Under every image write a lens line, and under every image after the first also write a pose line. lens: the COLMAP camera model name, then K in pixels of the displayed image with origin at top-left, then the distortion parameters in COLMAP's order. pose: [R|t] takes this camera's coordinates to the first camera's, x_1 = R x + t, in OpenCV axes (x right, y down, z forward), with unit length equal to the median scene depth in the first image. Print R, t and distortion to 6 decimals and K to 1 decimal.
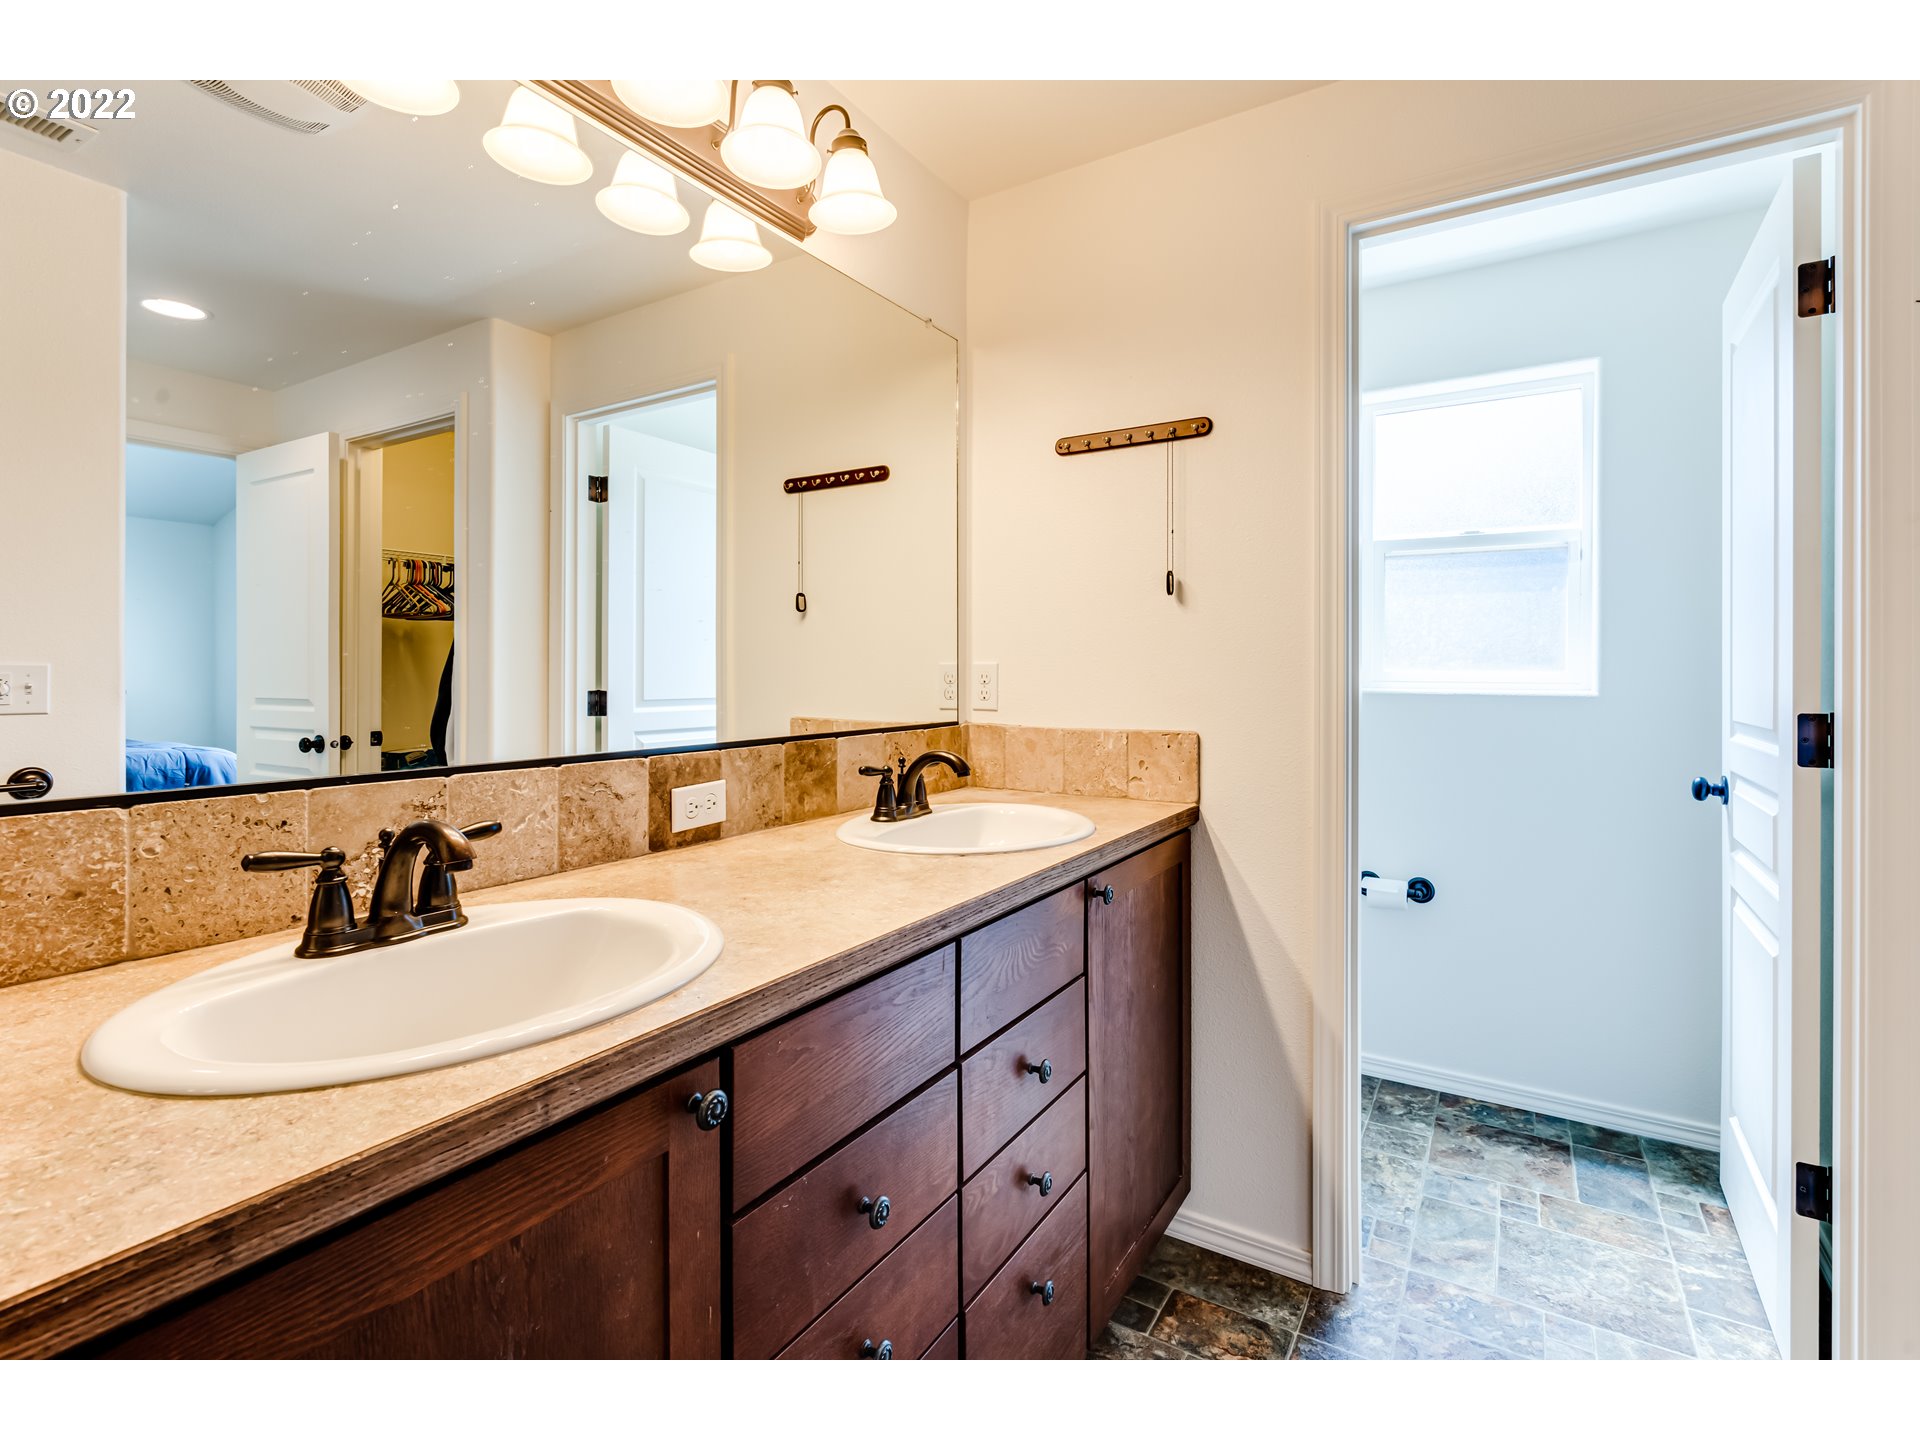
lens RADIAL K [[903.7, 0, 960.8], [0, 903.7, 711.2], [0, 0, 1]] dist [0.000801, 0.000181]
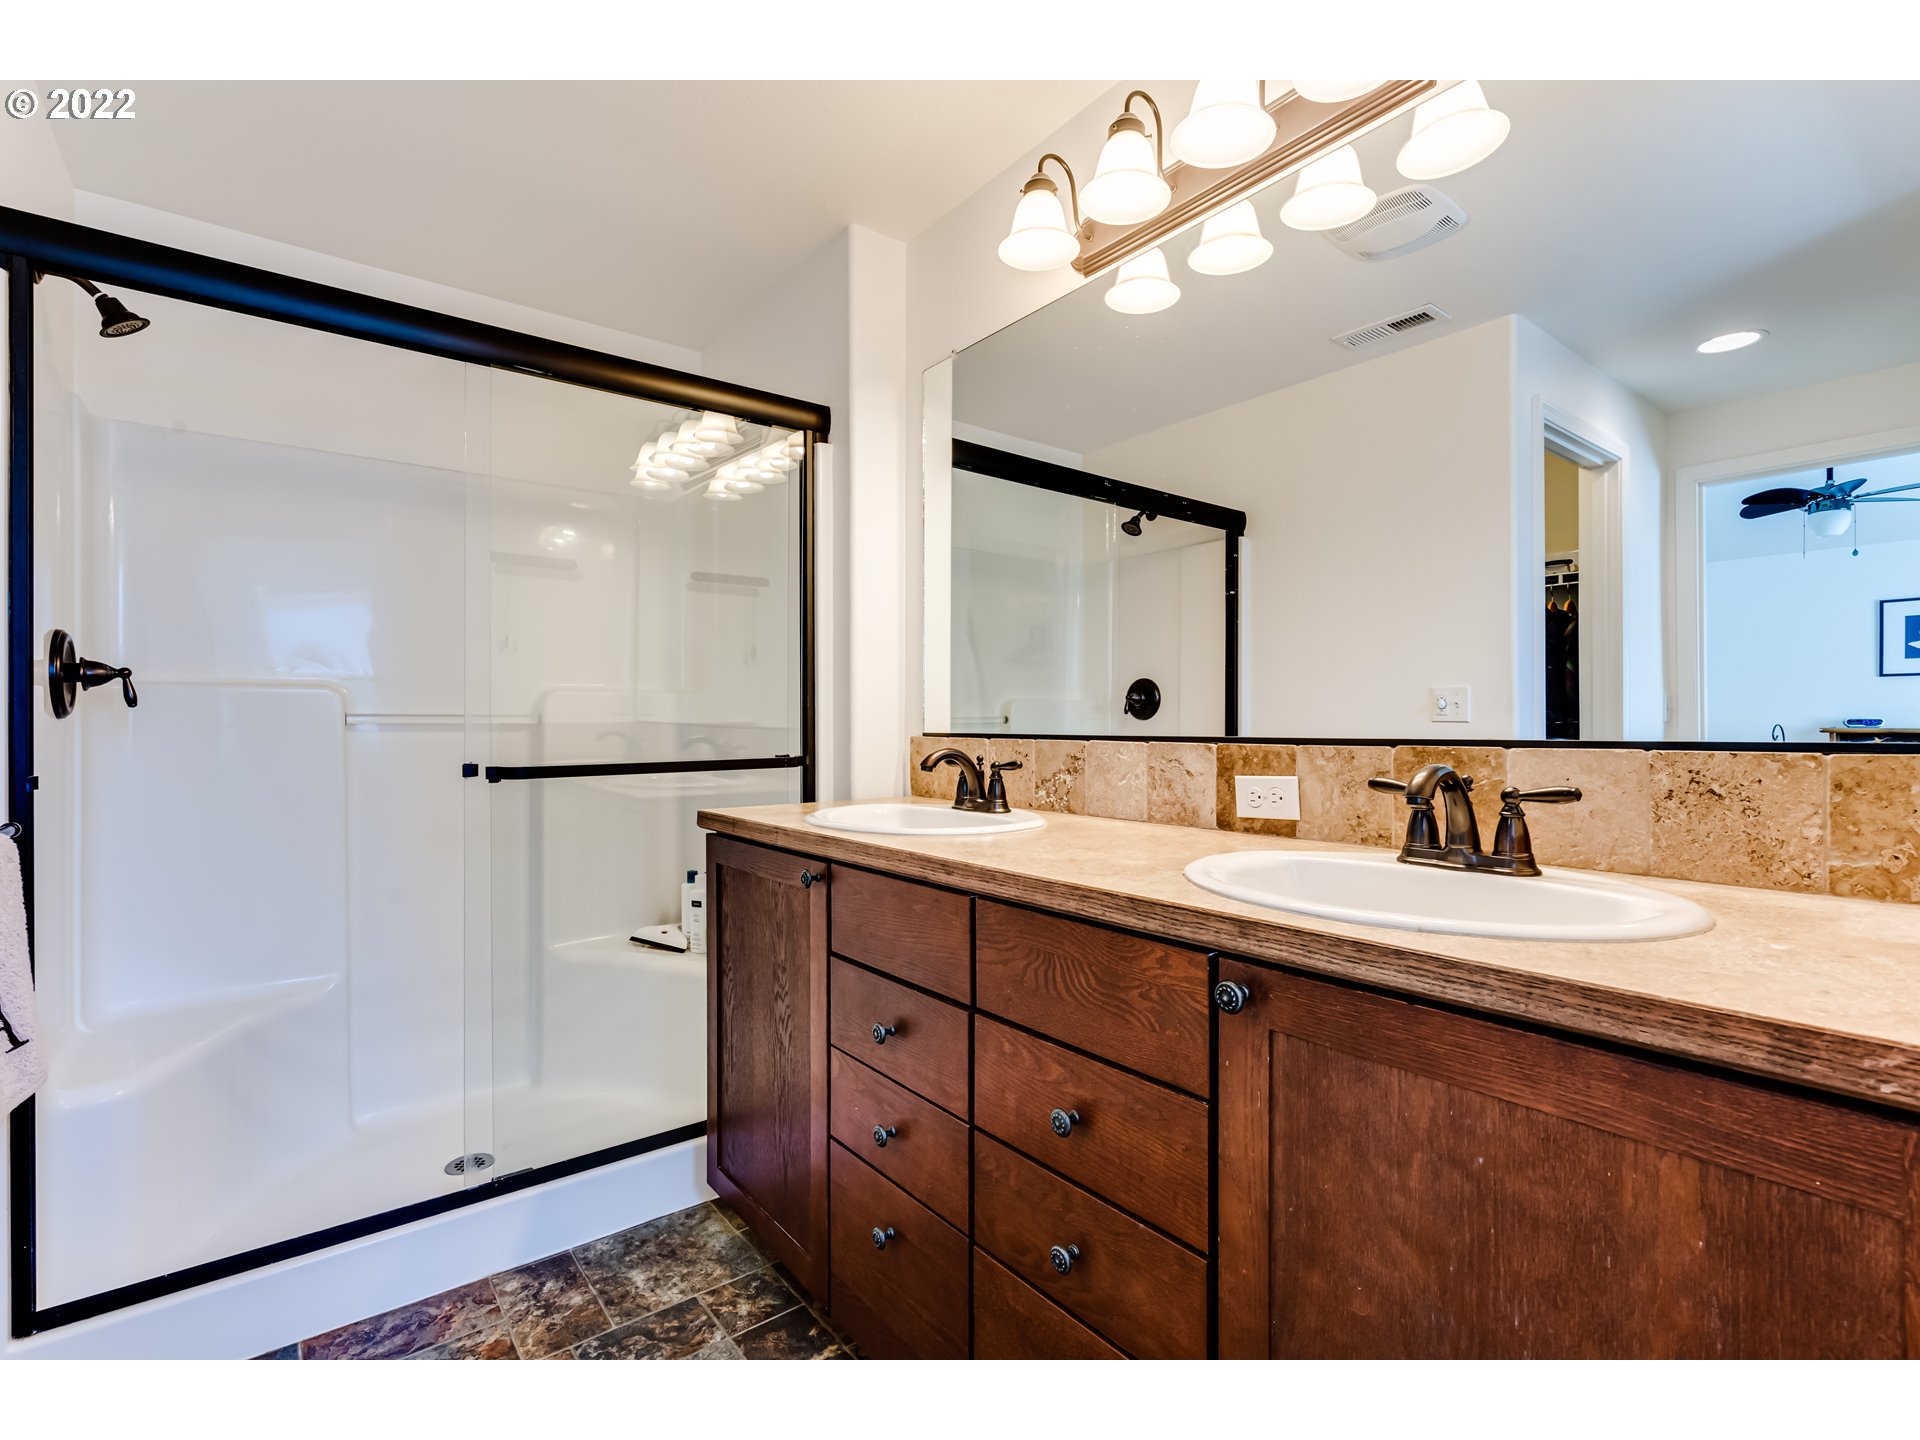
lens RADIAL K [[899.4, 0, 957.7], [0, 899.4, 741.4], [0, 0, 1]] dist [0.000070, 0.000160]
pose [[-0.339560, 0.017617, -0.940419, 0.824823], [-0.039625, 0.998669, 0.033016, 0.023761], [0.939749, 0.048476, -0.338410, 1.079514]]
